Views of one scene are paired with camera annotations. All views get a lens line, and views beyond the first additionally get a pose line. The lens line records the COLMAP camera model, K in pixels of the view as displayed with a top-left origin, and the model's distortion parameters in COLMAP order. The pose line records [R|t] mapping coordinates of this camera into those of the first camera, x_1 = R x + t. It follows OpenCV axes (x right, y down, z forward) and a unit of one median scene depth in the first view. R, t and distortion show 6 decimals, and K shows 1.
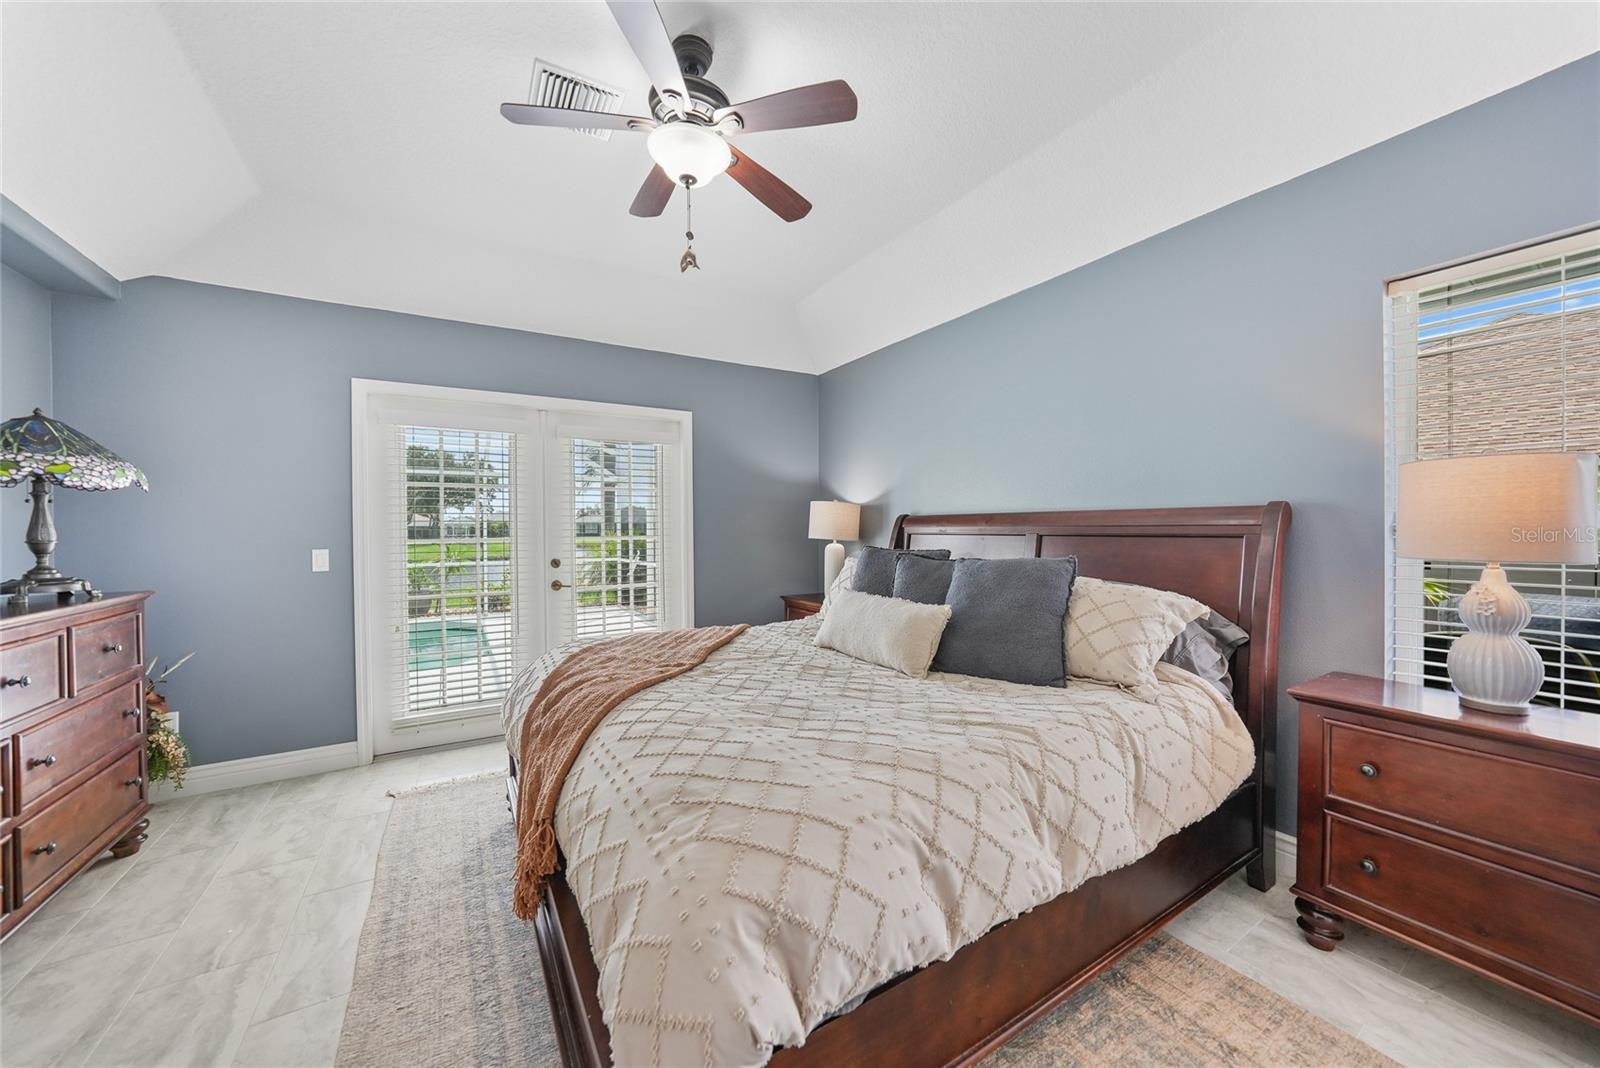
lens RADIAL K [[575.4, 0, 790.7], [0, 575.4, 535.4], [0, 0, 1]] dist [-0.013694, 0.000273]
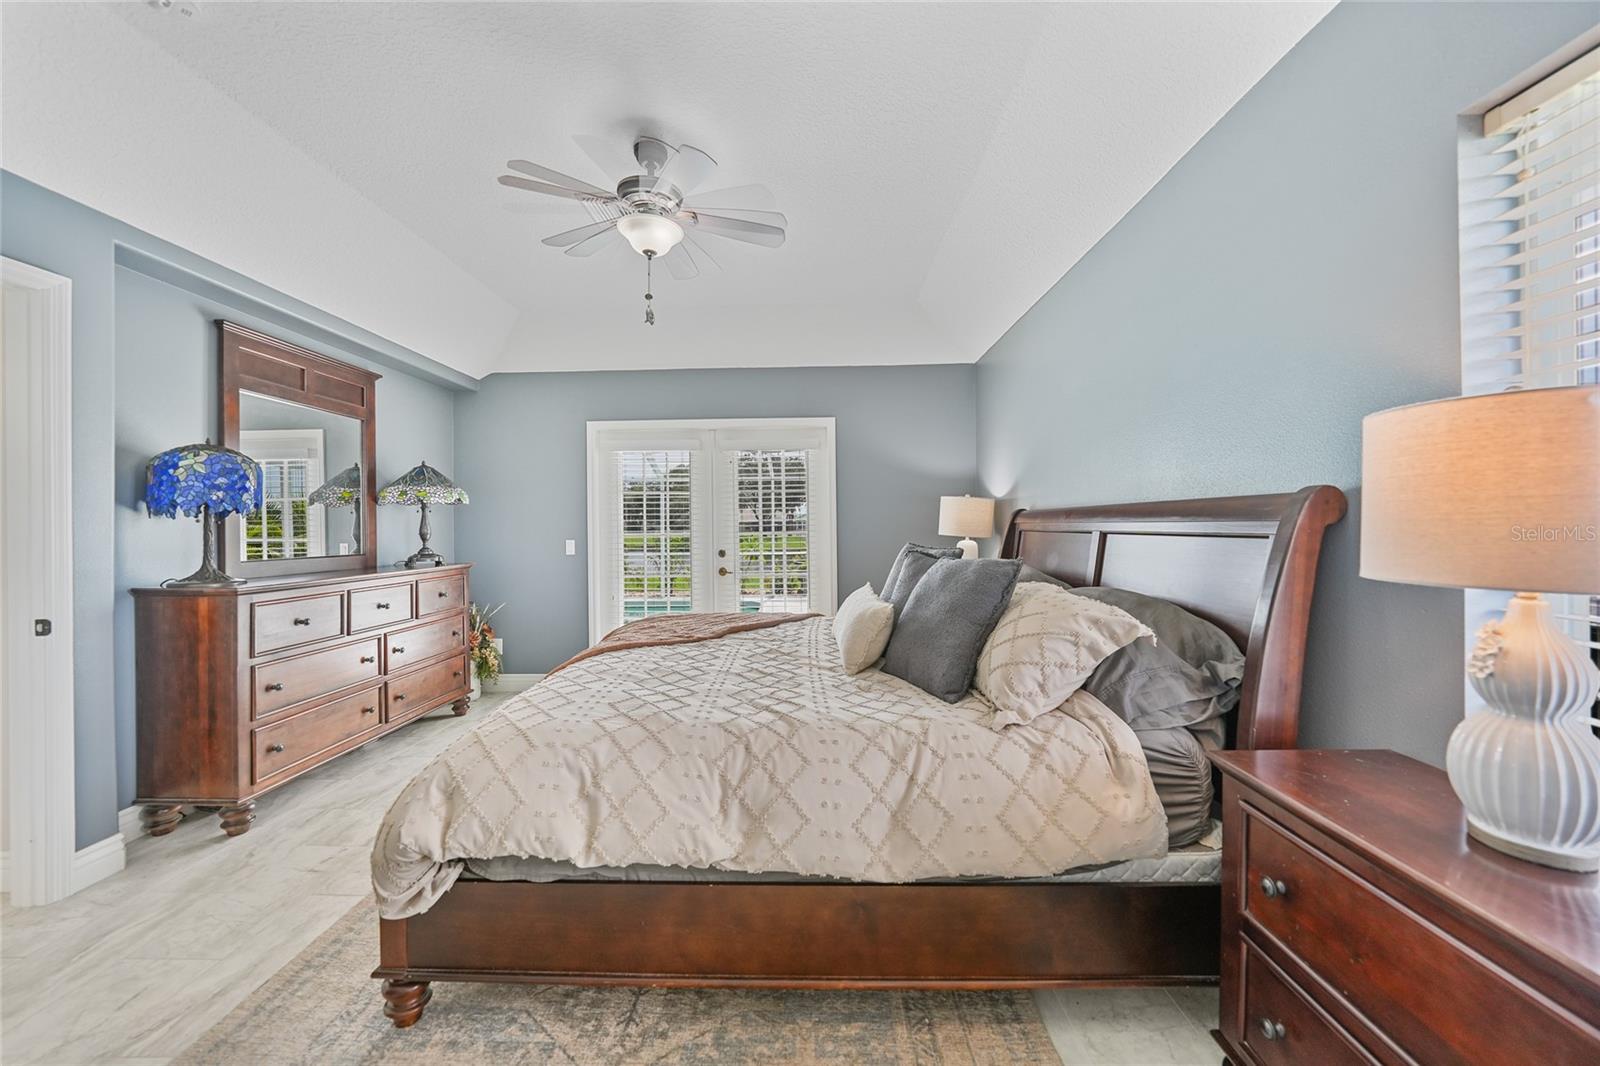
lens RADIAL K [[577.3, 0, 797.5], [0, 577.3, 528.4], [0, 0, 1]] dist [-0.014102, 0.000055]
pose [[0.836988, 0.001183, -0.547220, 0.754684], [-0.002401, 0.999996, -0.001510, -0.006734], [0.547216, 0.002577, 0.836987, 0.103864]]
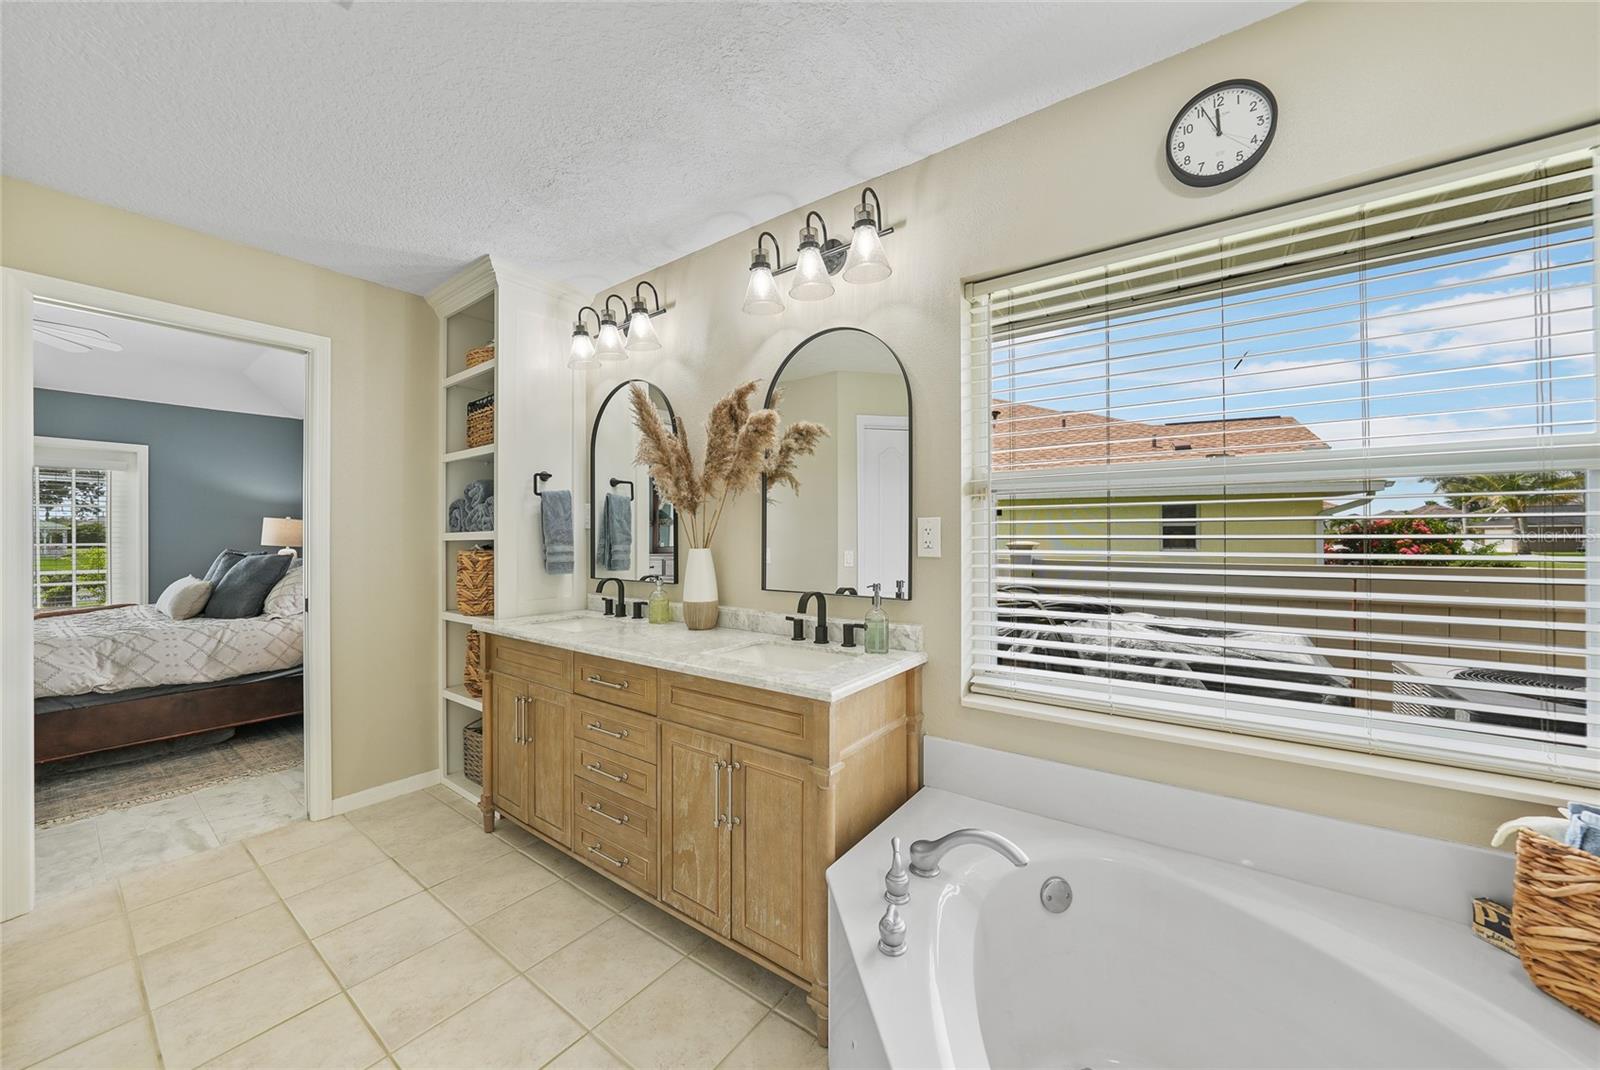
lens RADIAL K [[556.8, 0, 793.6], [0, 556.8, 541.1], [0, 0, 1]] dist [-0.003083, -0.000031]
pose [[0.928613, 0.008198, 0.370960, 1.490148], [-0.005993, 0.999957, -0.007096, -0.005106], [-0.371002, 0.004366, 0.928622, -1.467888]]
